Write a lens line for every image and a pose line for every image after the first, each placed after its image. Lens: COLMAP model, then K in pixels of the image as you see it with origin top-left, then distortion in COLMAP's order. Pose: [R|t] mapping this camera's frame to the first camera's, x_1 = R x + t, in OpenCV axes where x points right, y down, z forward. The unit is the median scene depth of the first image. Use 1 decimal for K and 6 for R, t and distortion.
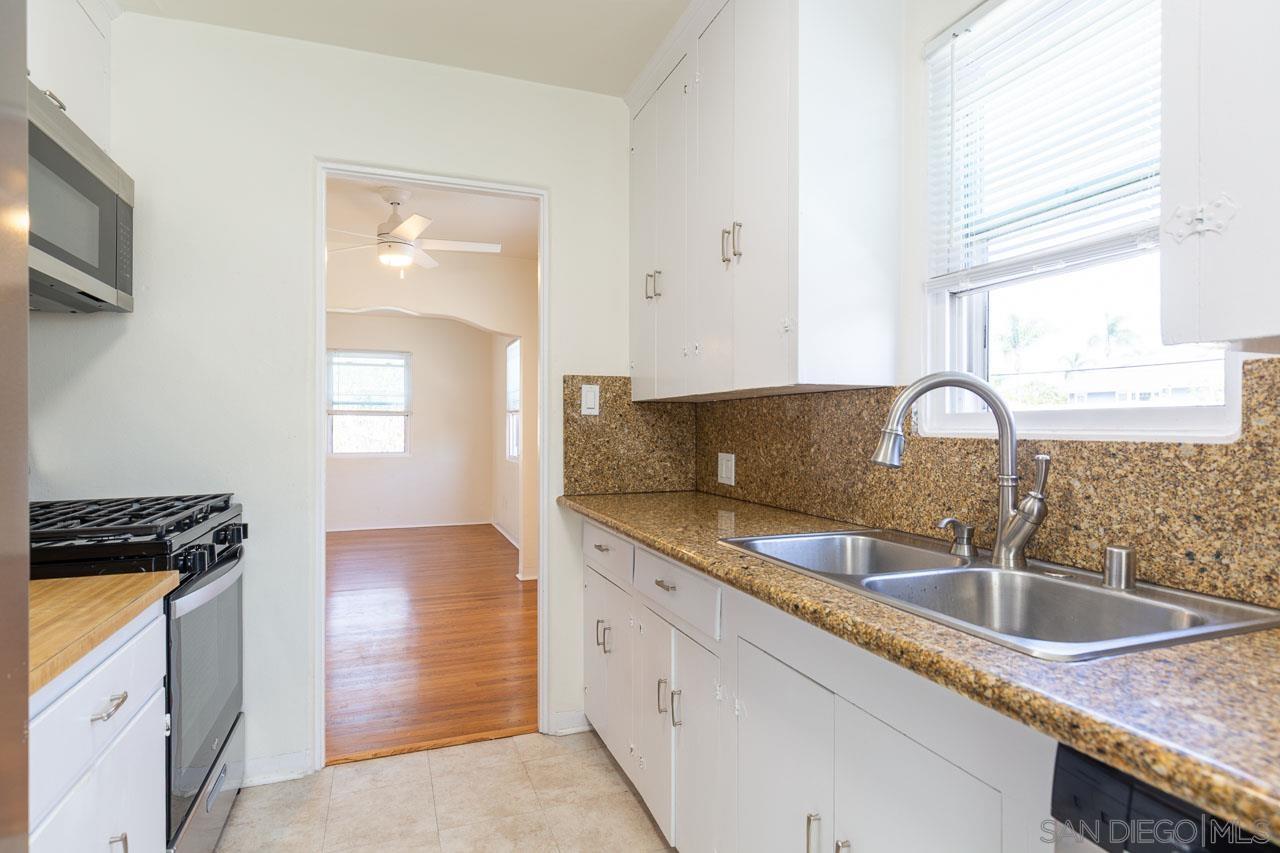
lens RADIAL K [[671.1, 0, 639.7], [0, 671.1, 426.3], [0, 0, 1]] dist [0.001792, 0.000070]
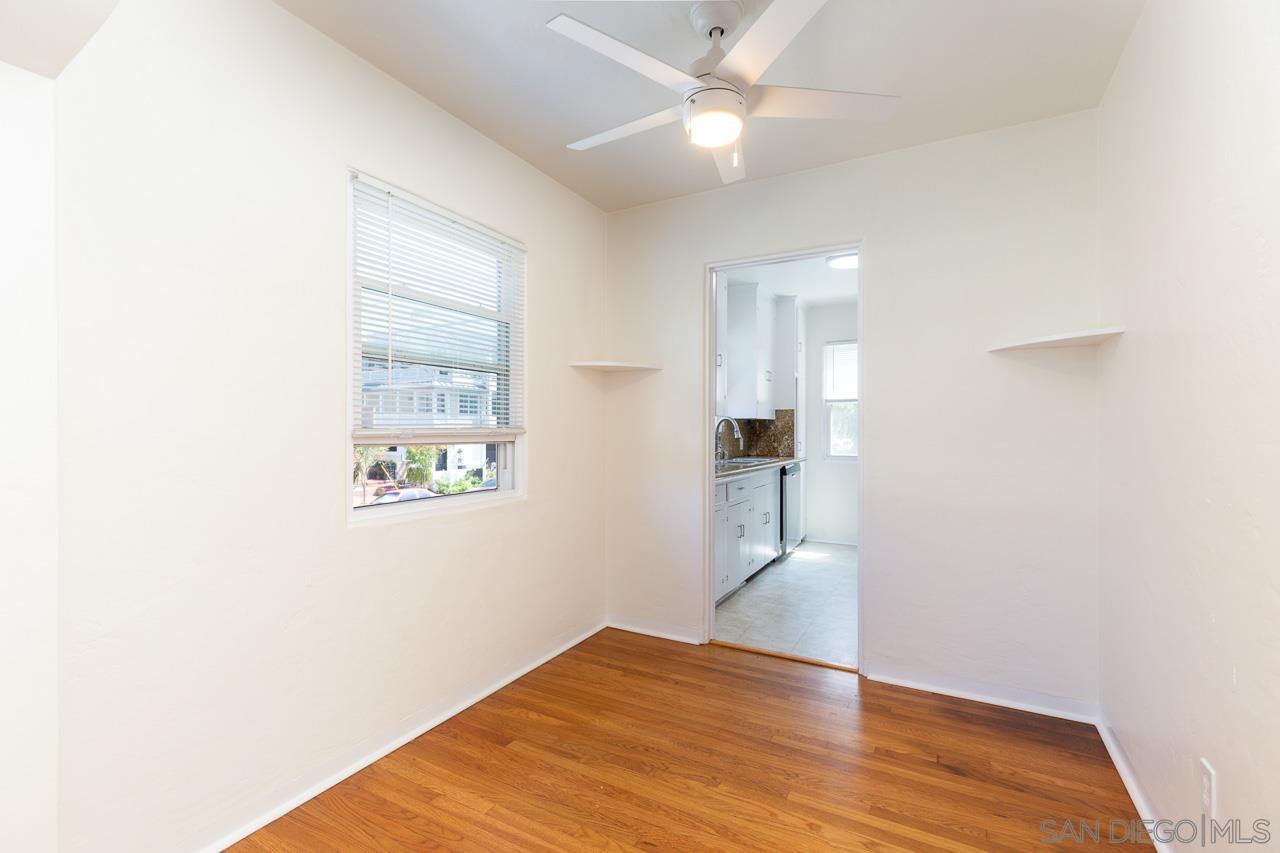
lens RADIAL K [[565.8, 0, 637.6], [0, 565.8, 430.7], [0, 0, 1]] dist [0.010879, -0.000385]
pose [[-0.656722, 0.001602, 0.754131, -1.371300], [-0.000868, 0.999995, -0.002880, 0.015081], [-0.754132, -0.002546, -0.656717, 2.751784]]
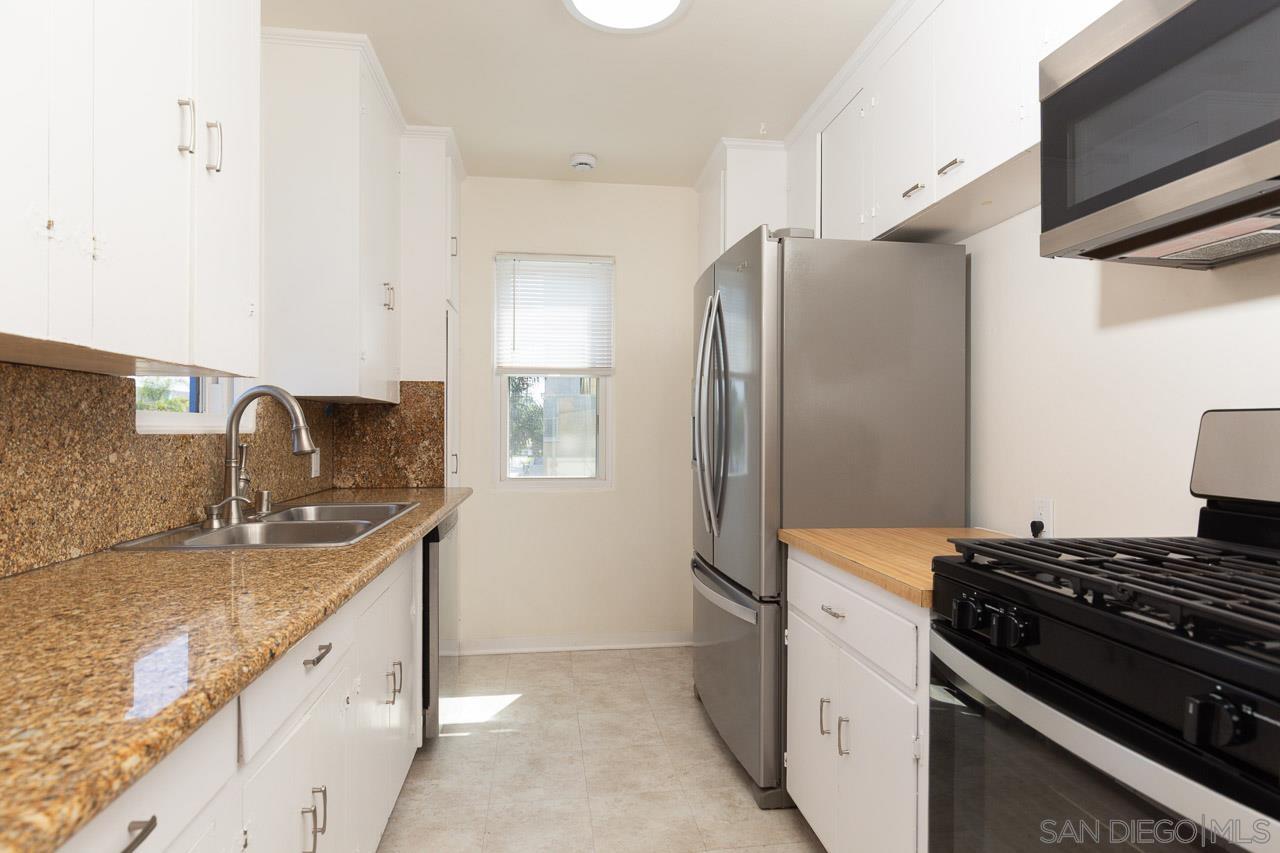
lens RADIAL K [[671.1, 0, 641.2], [0, 671.1, 431.3], [0, 0, 1]] dist [0.001792, 0.000070]
pose [[-0.977704, -0.003566, 0.209960, -0.423404], [-0.003485, 0.999994, 0.000758, 0.007240], [-0.209961, 0.000009, -0.977710, 1.584148]]
